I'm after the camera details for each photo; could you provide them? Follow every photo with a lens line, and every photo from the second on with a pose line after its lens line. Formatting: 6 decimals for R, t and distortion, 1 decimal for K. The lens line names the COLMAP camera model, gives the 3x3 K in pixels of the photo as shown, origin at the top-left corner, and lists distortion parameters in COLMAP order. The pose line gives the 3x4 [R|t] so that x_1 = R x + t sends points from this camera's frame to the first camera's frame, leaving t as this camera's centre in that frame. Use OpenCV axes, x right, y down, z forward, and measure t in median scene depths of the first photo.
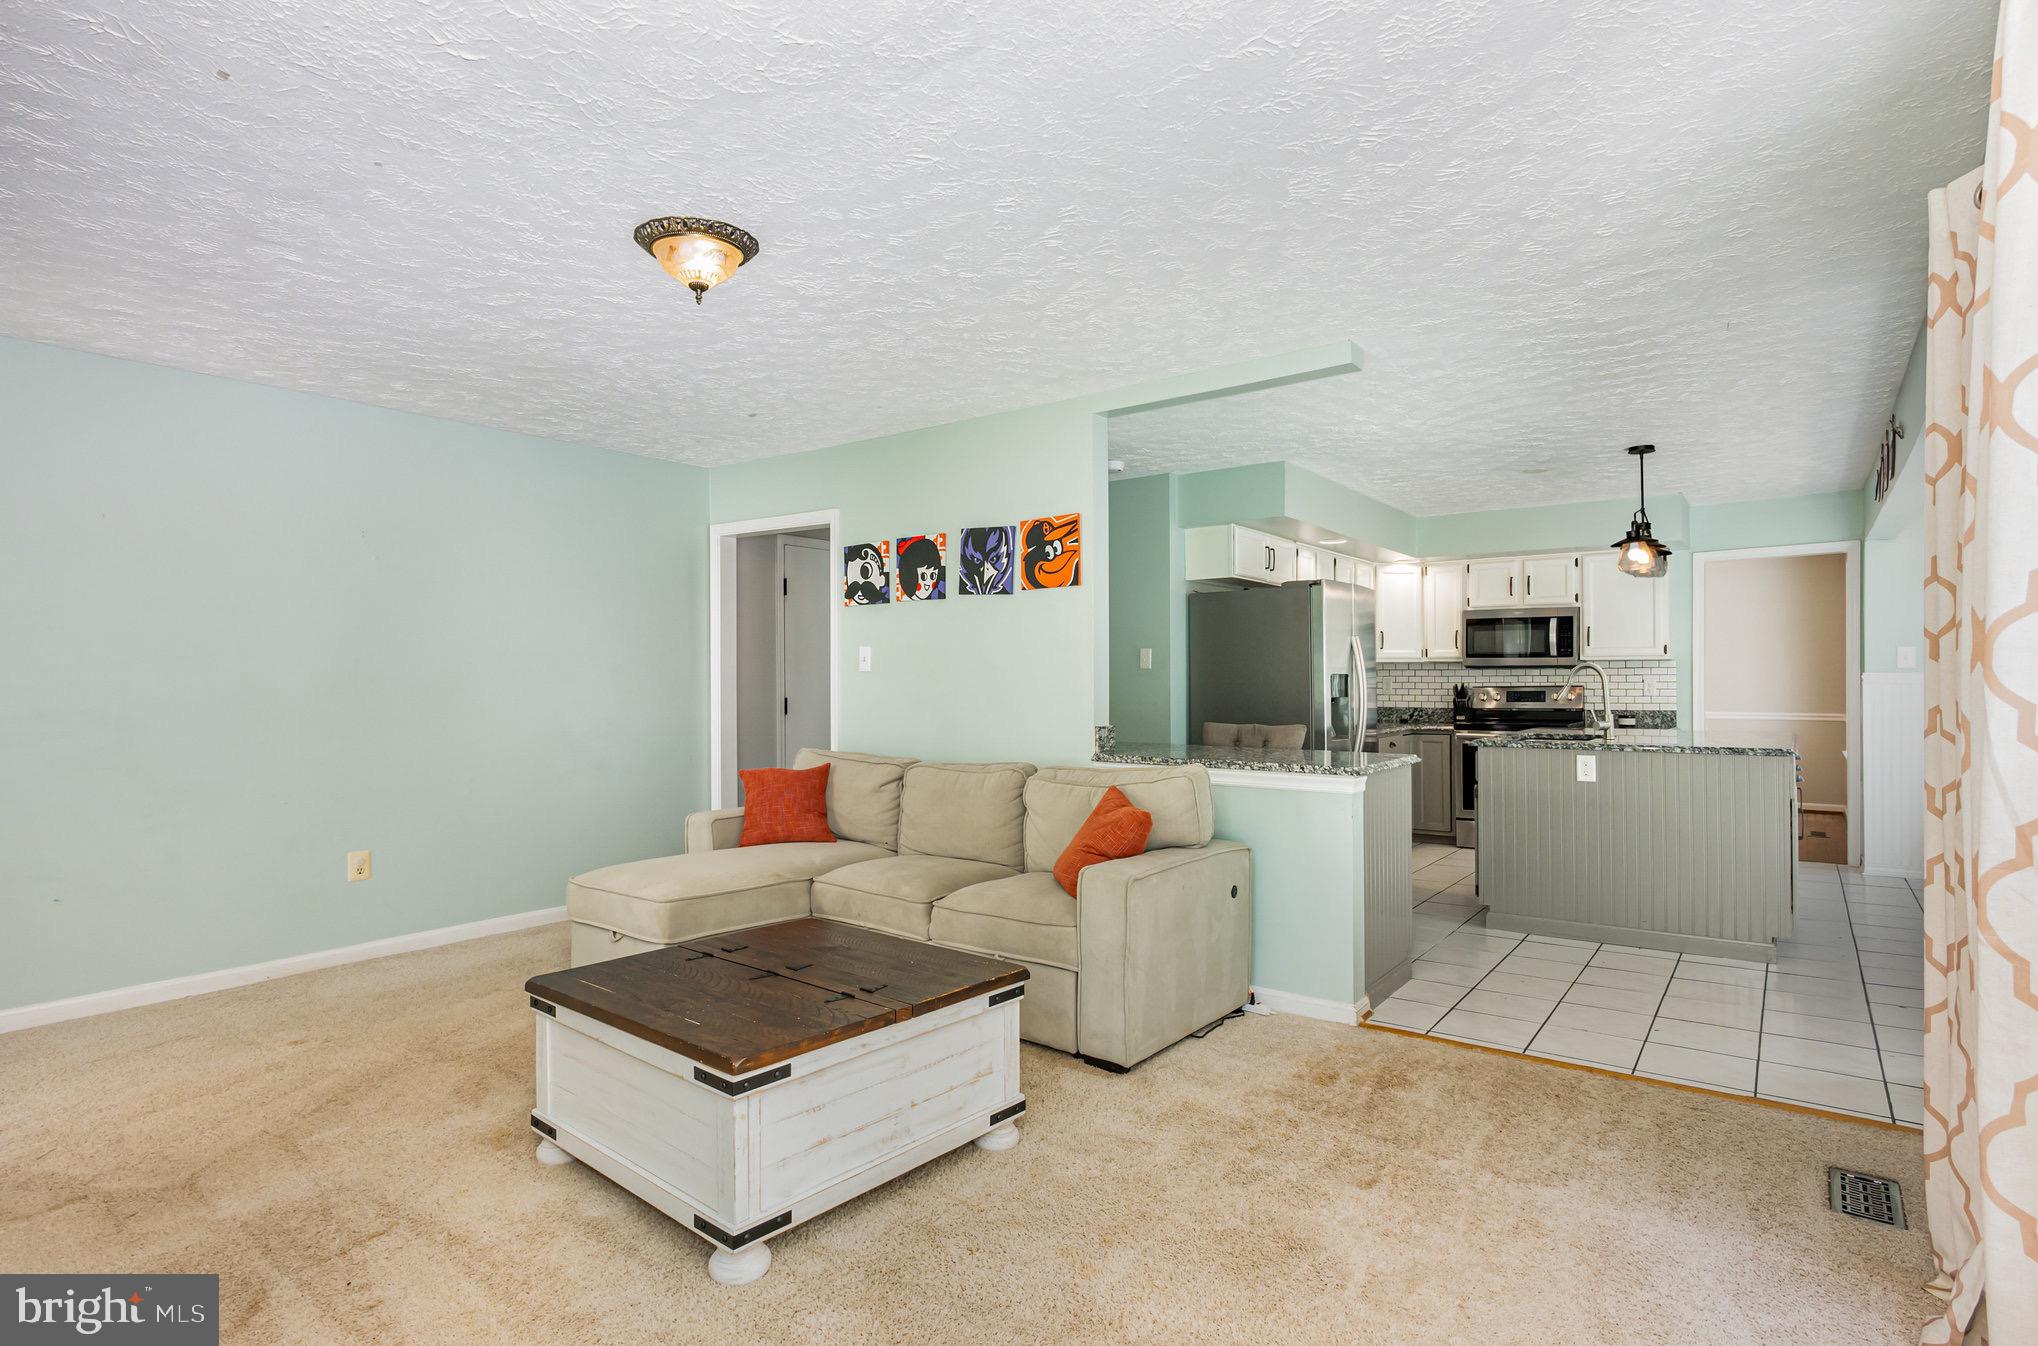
lens RADIAL K [[1025.8, 0, 1020.6], [0, 1025.8, 666.0], [0, 0, 1]] dist [-0.001527, 0.002636]
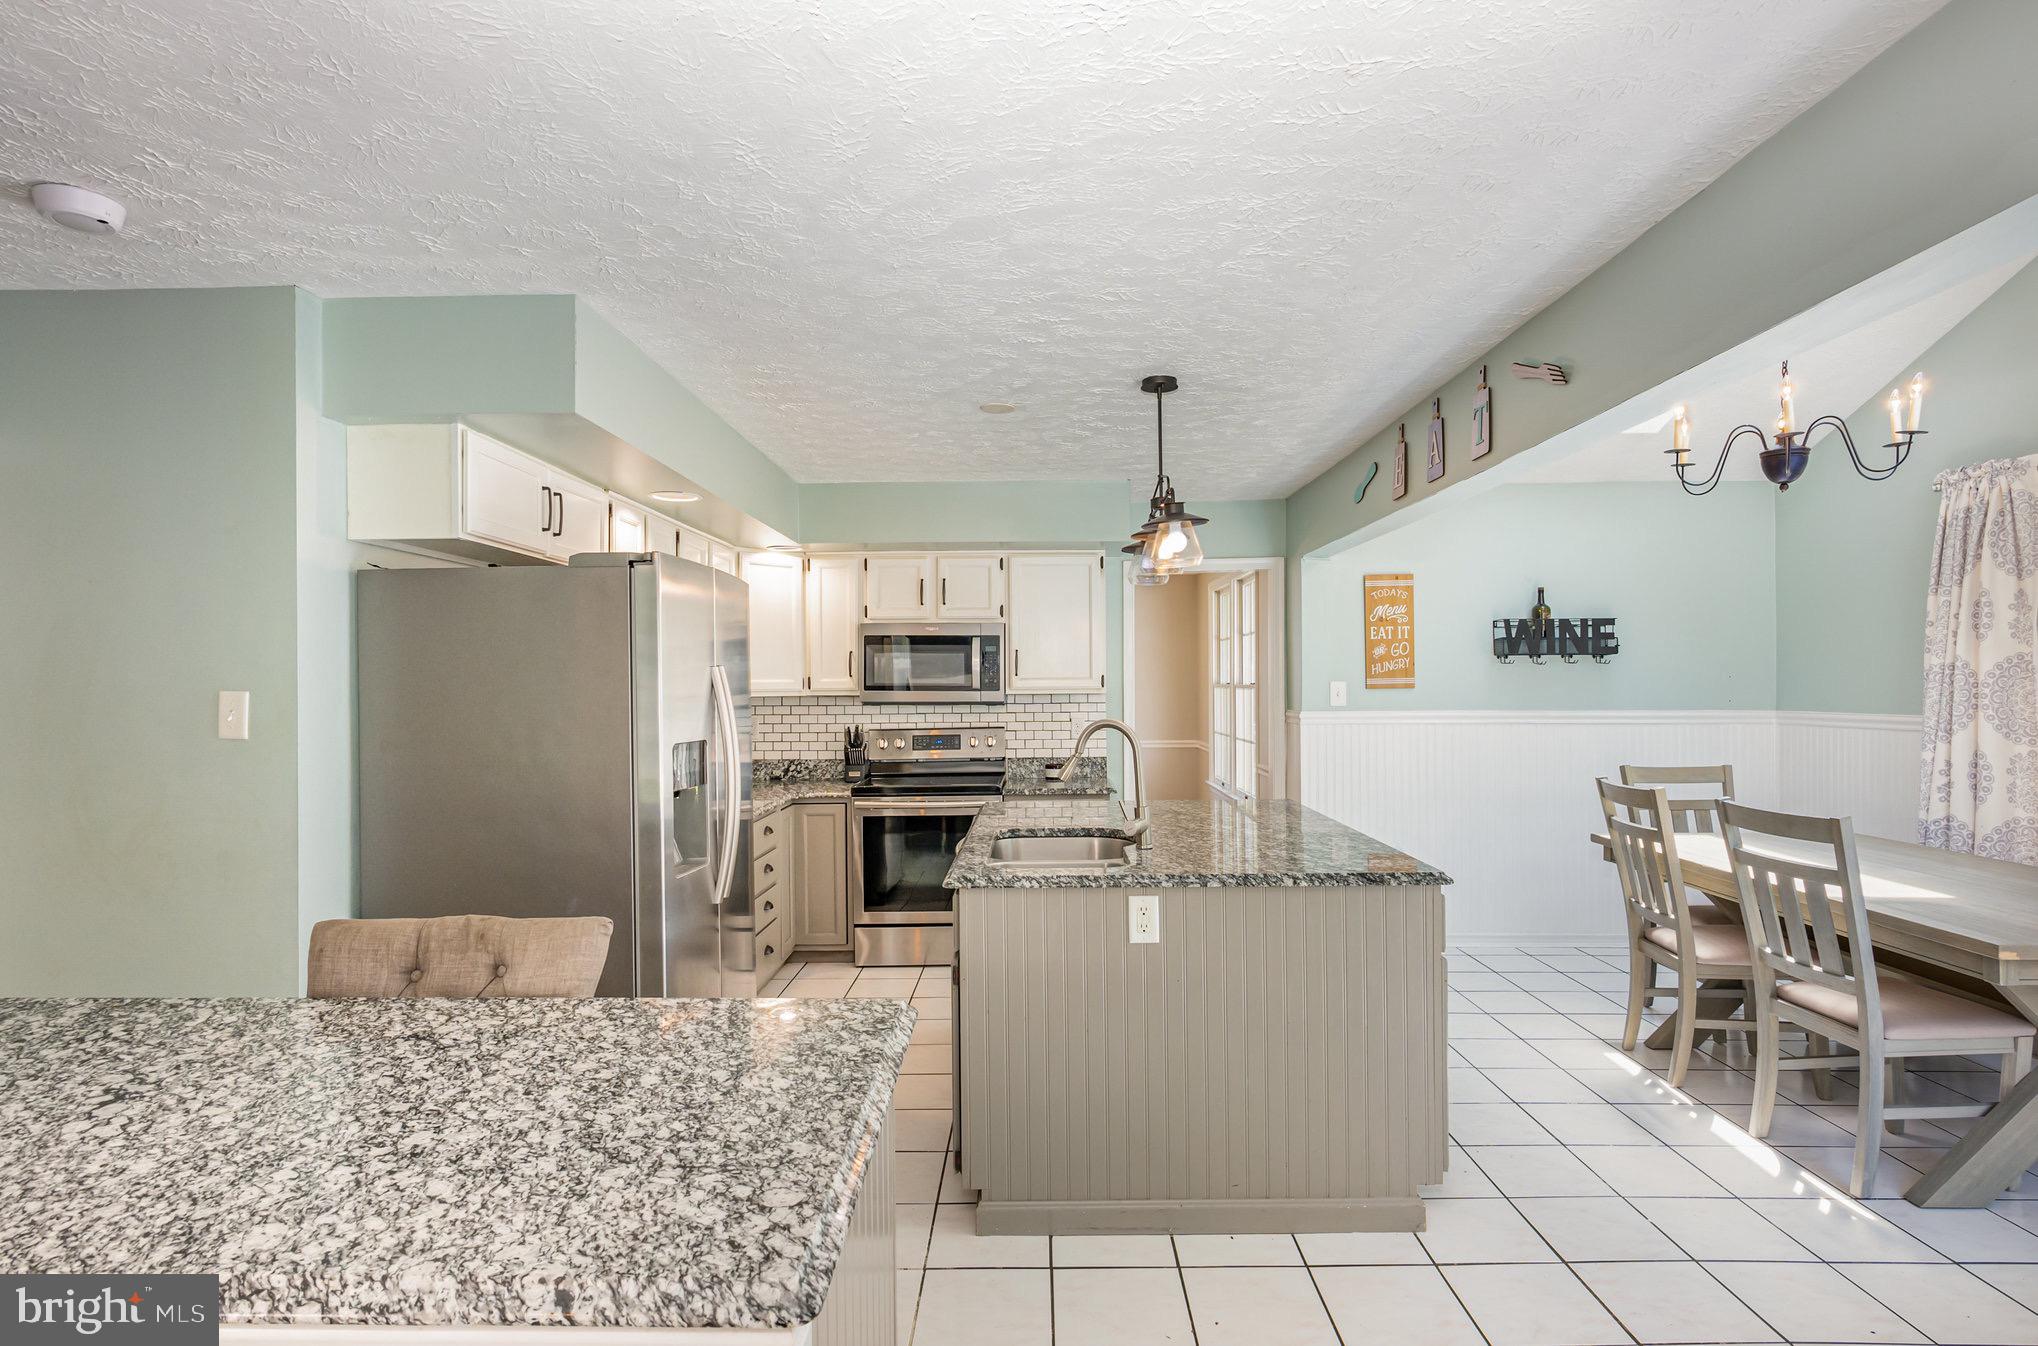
lens RADIAL K [[1025.8, 0, 1023.1], [0, 1025.8, 681.0], [0, 0, 1]] dist [-0.001527, 0.002636]
pose [[0.808427, -0.002658, 0.588591, 0.156031], [-0.001533, 0.999977, 0.006622, -0.028227], [-0.588595, -0.006256, 0.808404, 0.529040]]
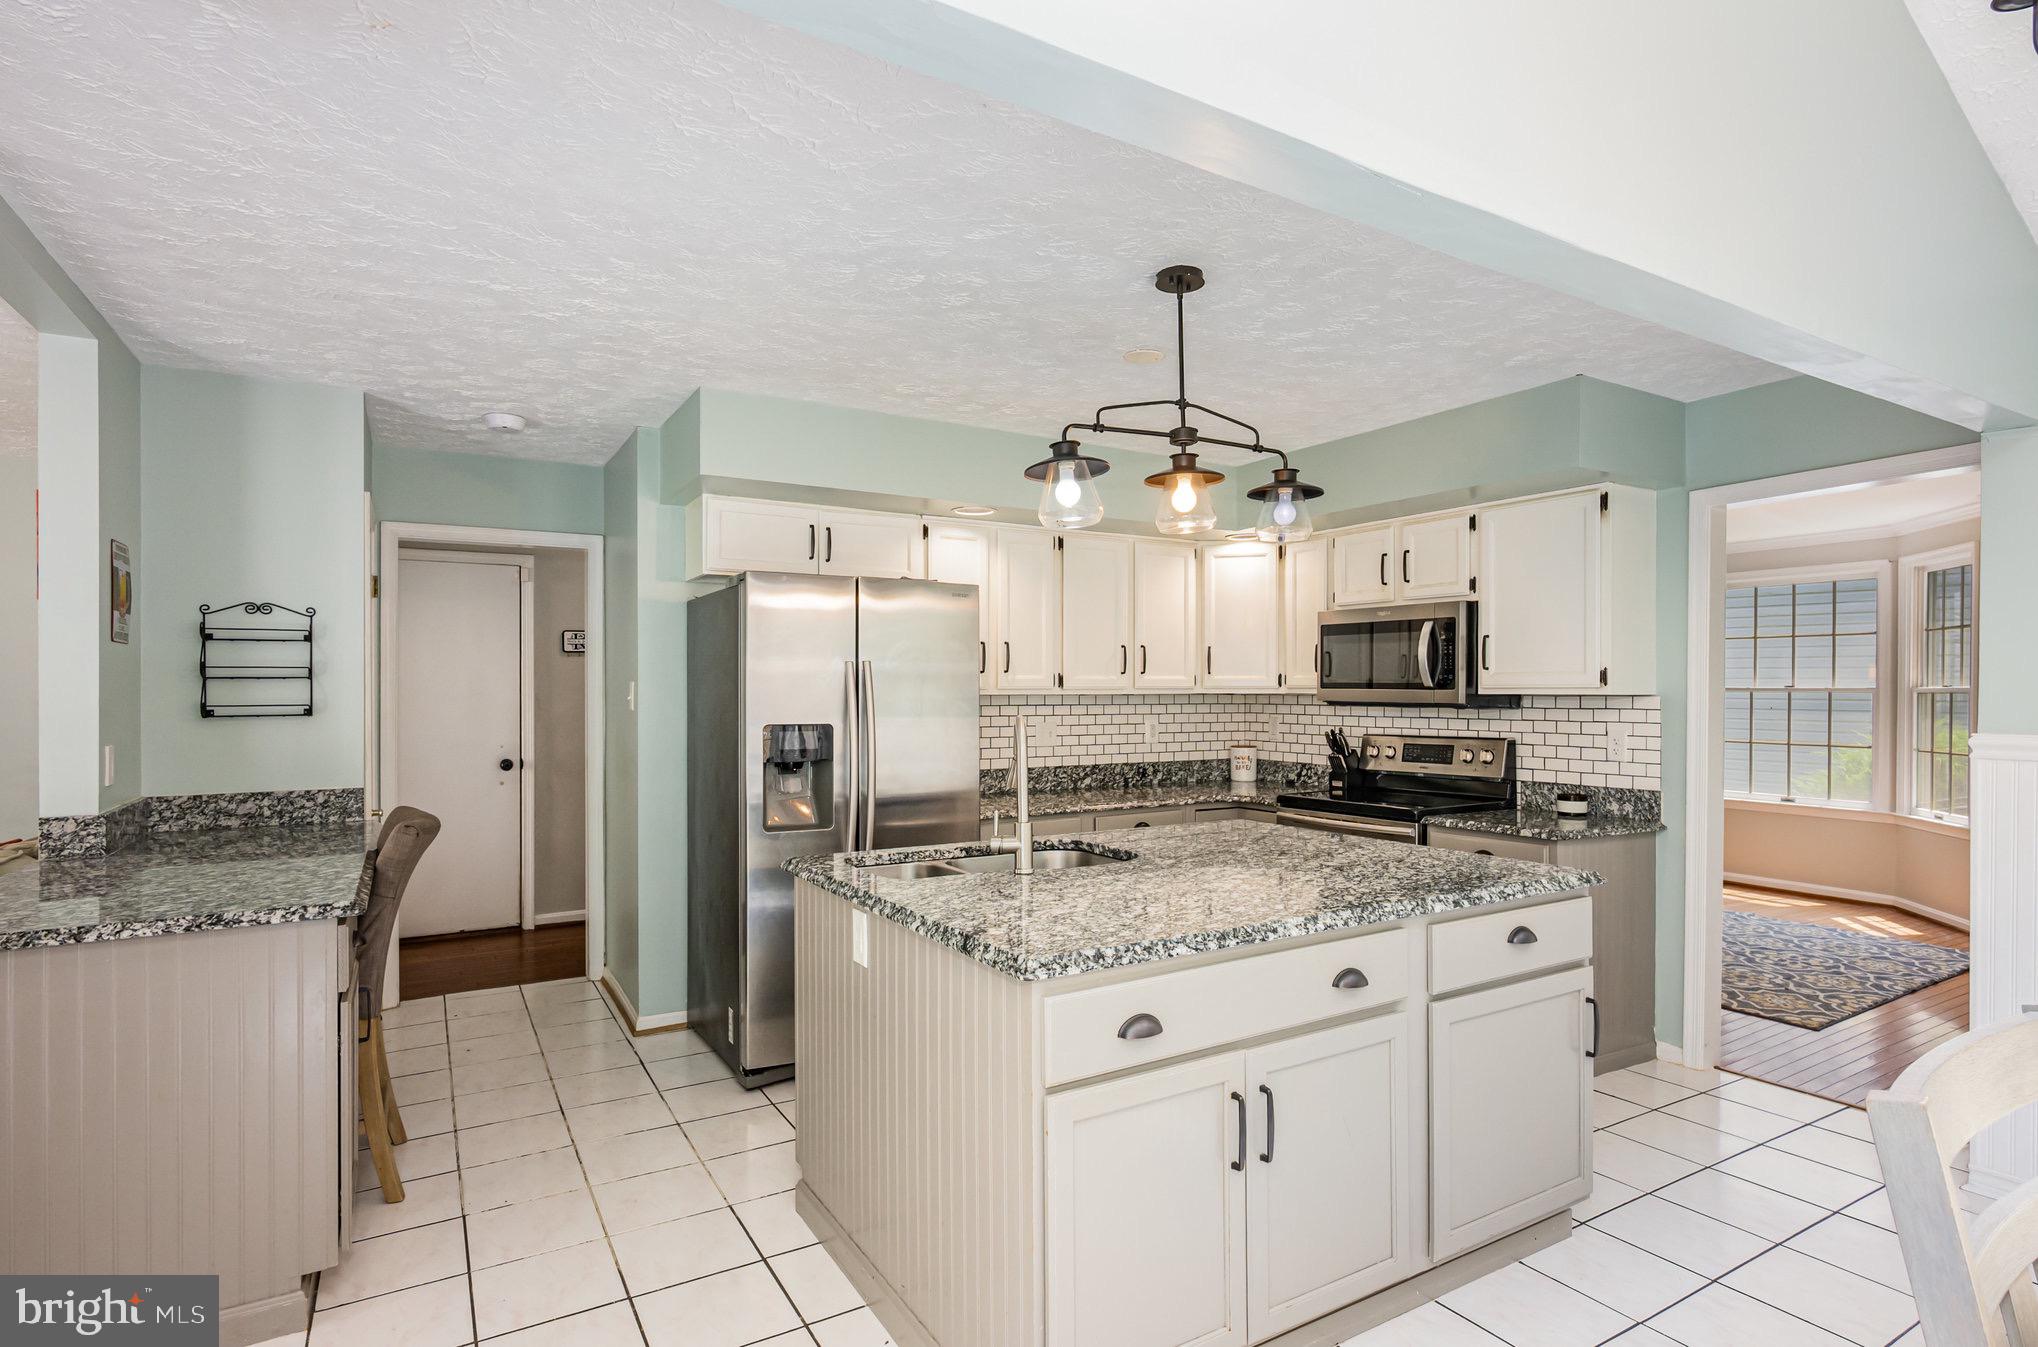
lens RADIAL K [[1025.8, 0, 1029.2], [0, 1025.8, 681.2], [0, 0, 1]] dist [-0.001527, 0.002636]
pose [[0.930897, -0.002862, -0.365271, 0.717624], [0.005182, 0.999972, 0.005371, -0.024098], [0.365246, -0.006893, 0.930886, 0.524147]]
